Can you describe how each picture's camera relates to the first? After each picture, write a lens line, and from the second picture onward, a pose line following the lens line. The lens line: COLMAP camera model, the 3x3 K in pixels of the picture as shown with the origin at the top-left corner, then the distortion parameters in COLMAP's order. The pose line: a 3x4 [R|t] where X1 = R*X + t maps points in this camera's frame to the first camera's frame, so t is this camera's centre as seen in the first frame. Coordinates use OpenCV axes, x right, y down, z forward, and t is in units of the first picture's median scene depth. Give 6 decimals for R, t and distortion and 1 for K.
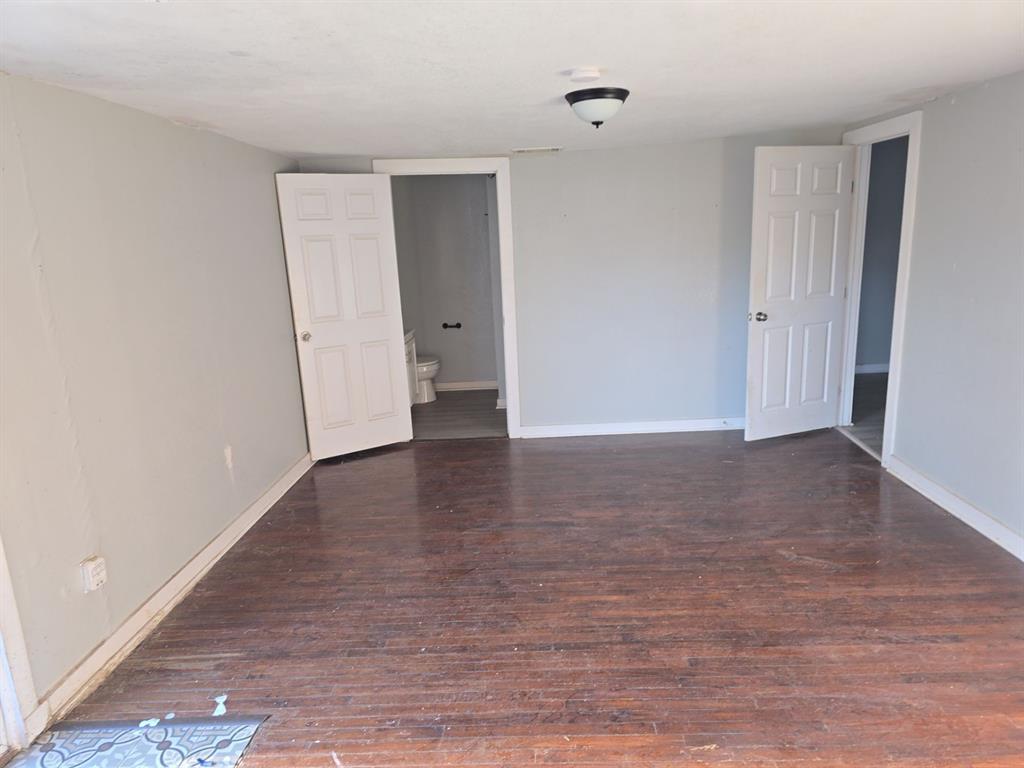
lens RADIAL K [[689.3, 0, 519.2], [0, 689.3, 392.6], [0, 0, 1]] dist [0.070226, -0.068581]
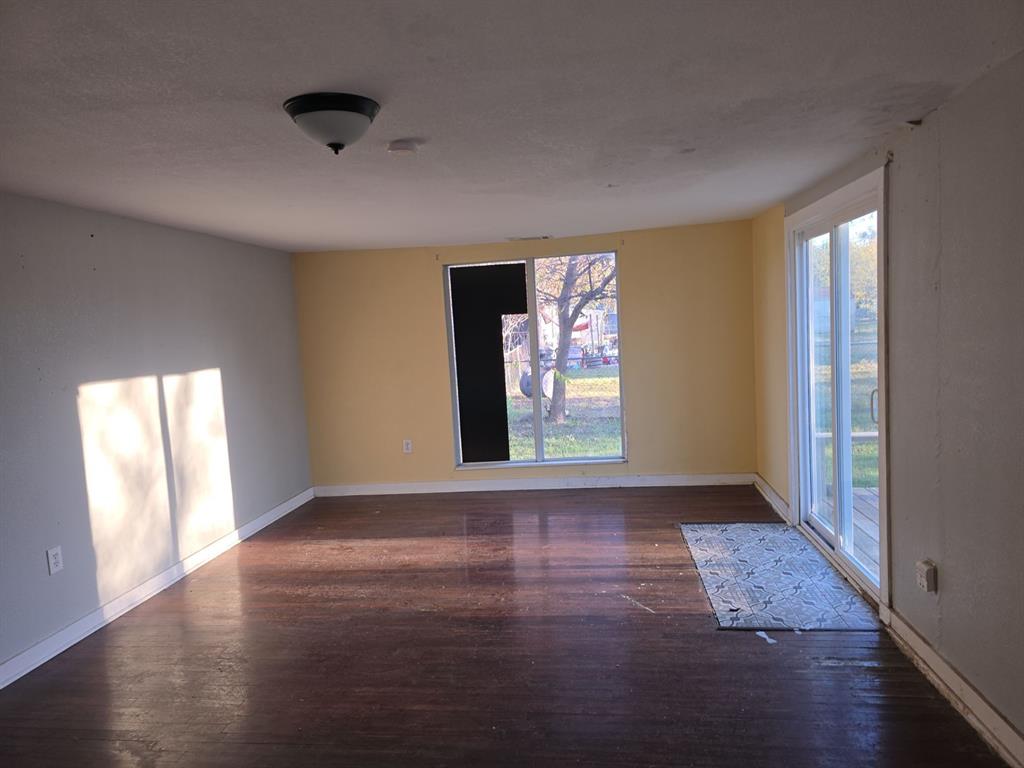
lens RADIAL K [[689.3, 0, 519.2], [0, 689.3, 392.6], [0, 0, 1]] dist [0.070226, -0.068581]
pose [[-0.991119, 0.096008, 0.092013, -0.136823], [0.120311, 0.942141, 0.312882, -0.420462], [-0.056650, 0.321174, -0.945324, 2.049568]]
